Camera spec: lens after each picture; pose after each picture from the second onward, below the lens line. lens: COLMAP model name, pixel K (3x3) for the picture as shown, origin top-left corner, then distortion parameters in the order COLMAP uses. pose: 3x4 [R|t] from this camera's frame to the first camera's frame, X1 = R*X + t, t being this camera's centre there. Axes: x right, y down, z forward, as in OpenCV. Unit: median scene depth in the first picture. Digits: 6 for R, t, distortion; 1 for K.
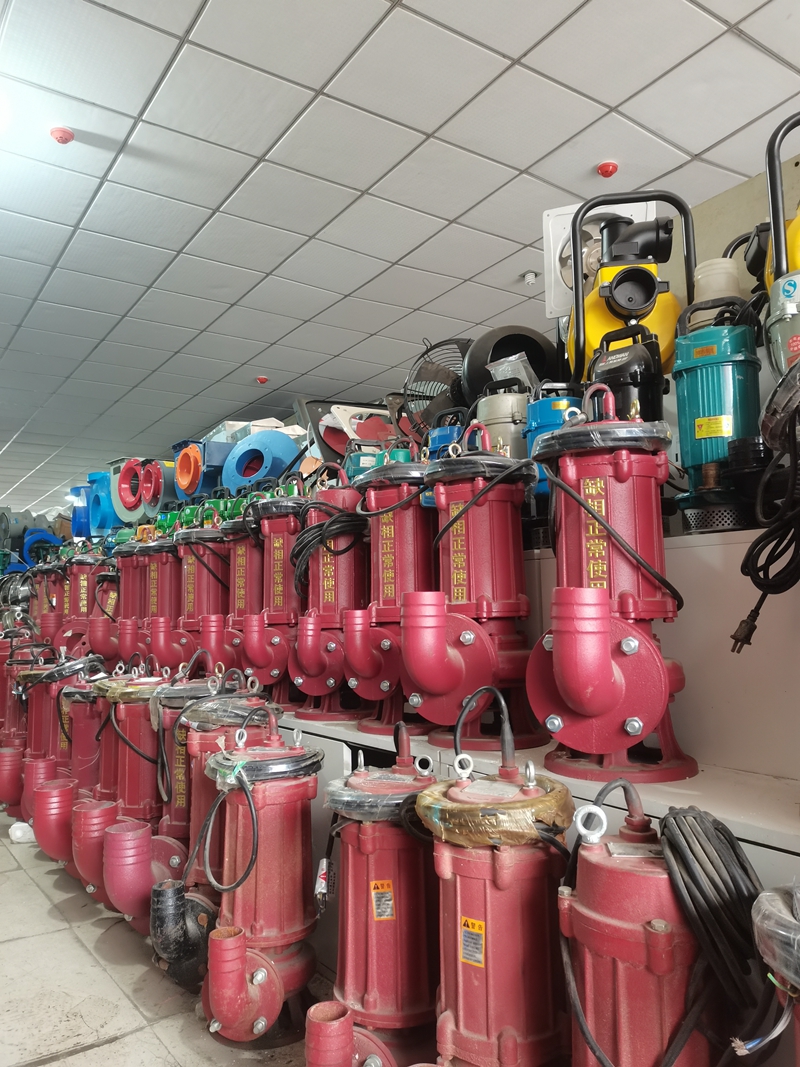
lens RADIAL K [[806.2, 0, 401.9], [0, 806.2, 527.2], [0, 0, 1]] dist [0.055726, -0.047203]
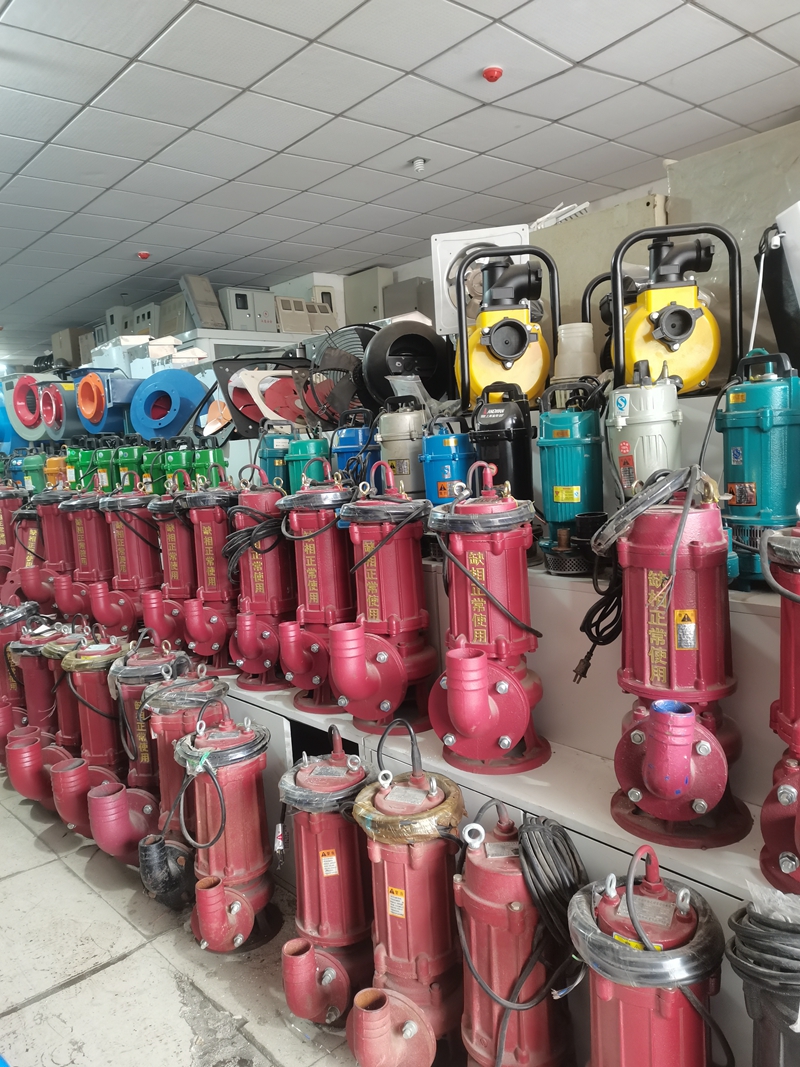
lens RADIAL K [[800.1, 0, 400.0], [0, 800.1, 533.5], [0, 0, 1]] dist [0.071934, -0.085502]
pose [[0.991388, -0.056448, 0.118171, -0.027256], [0.031288, 0.978298, 0.204826, -0.285667], [-0.127169, -0.199365, 0.971639, -0.183178]]
